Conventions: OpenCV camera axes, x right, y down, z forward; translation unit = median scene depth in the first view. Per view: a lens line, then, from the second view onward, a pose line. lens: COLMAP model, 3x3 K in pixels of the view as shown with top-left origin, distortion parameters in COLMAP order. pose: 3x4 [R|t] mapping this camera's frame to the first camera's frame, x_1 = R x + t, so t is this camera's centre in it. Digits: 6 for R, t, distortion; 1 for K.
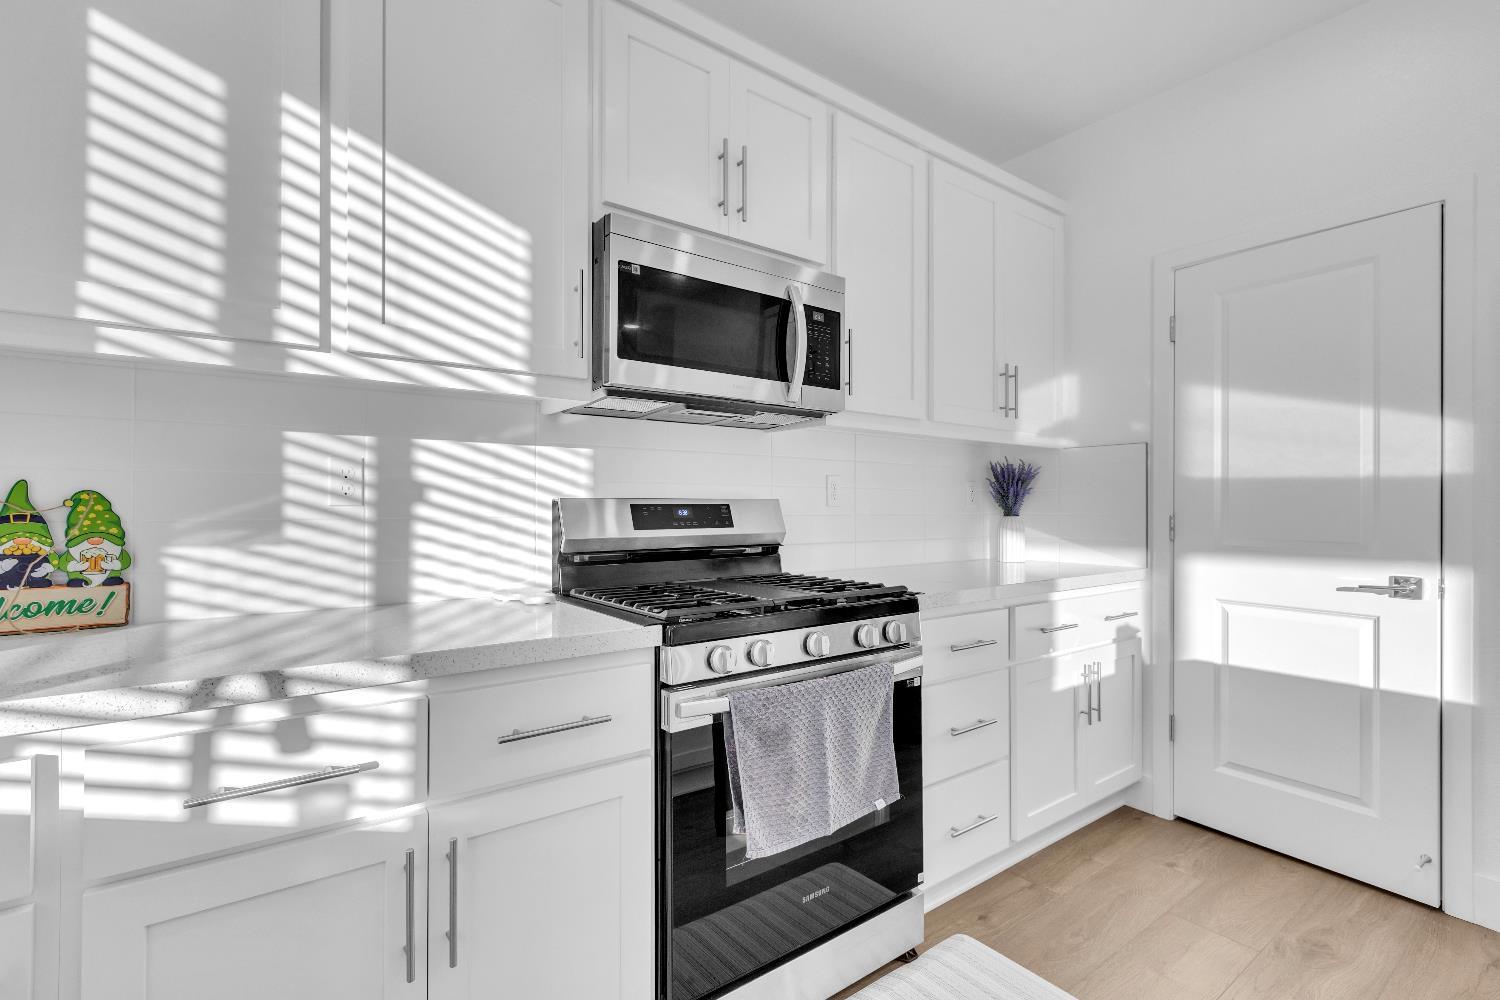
lens RADIAL K [[690.1, 0, 752.4], [0, 690.1, 503.9], [0, 0, 1]] dist [0.003966, 0.000423]
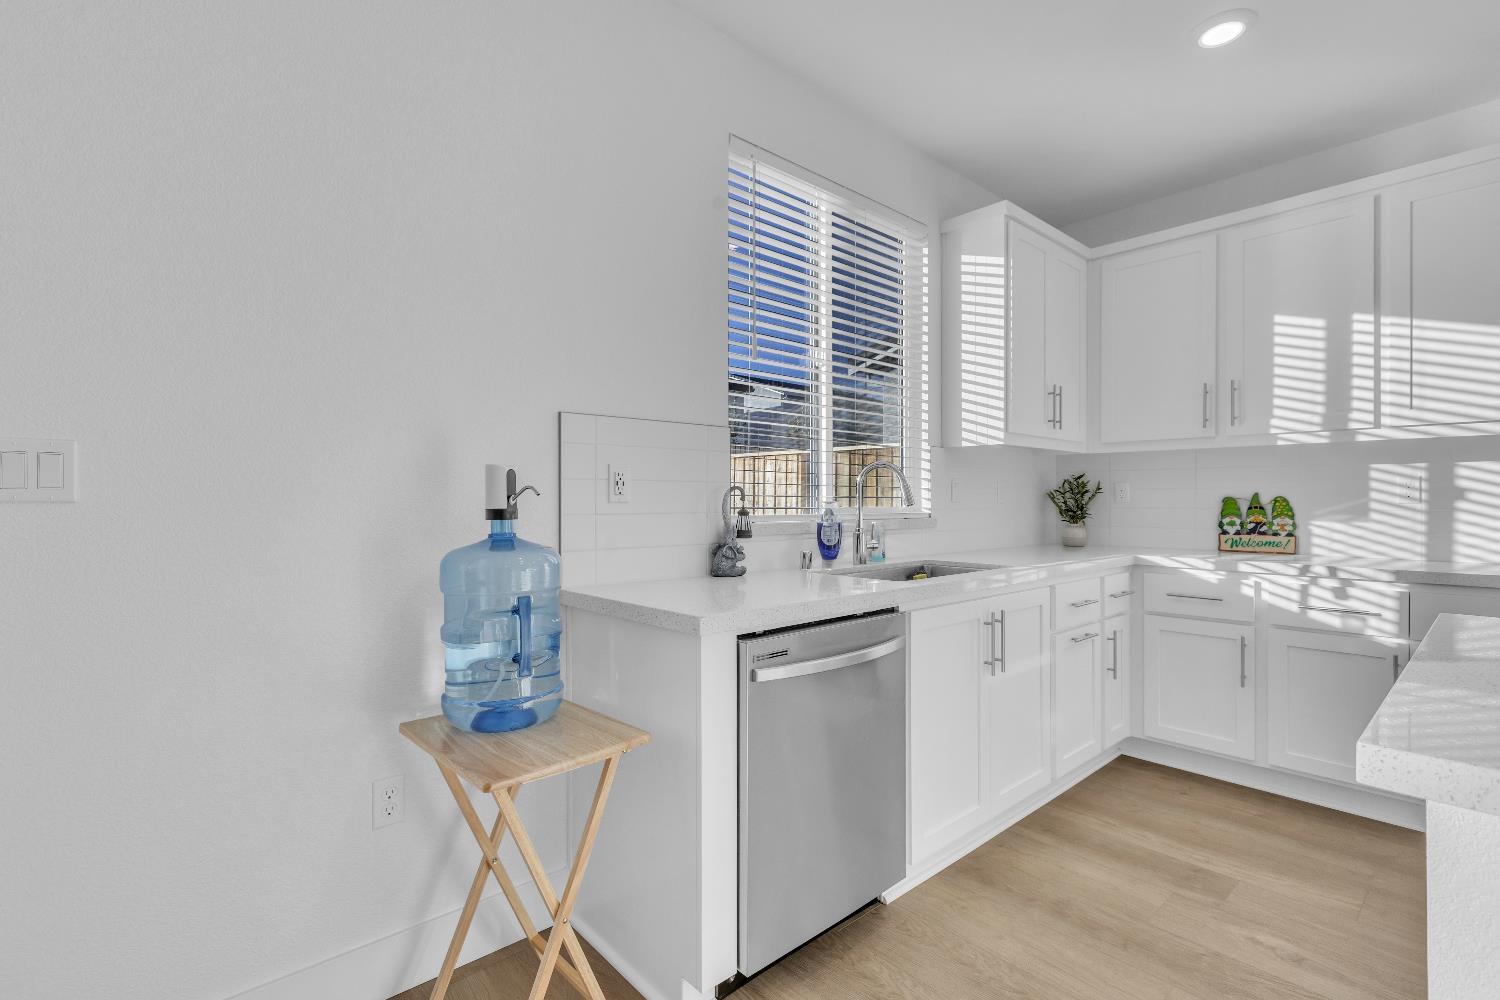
lens RADIAL K [[690.1, 0, 752.4], [0, 690.1, 503.9], [0, 0, 1]] dist [0.003966, 0.000423]
pose [[0.099440, 0.000182, -0.995044, 1.248493], [0.008343, 0.999965, 0.001016, -0.011394], [0.995009, -0.008402, 0.099435, -1.059899]]
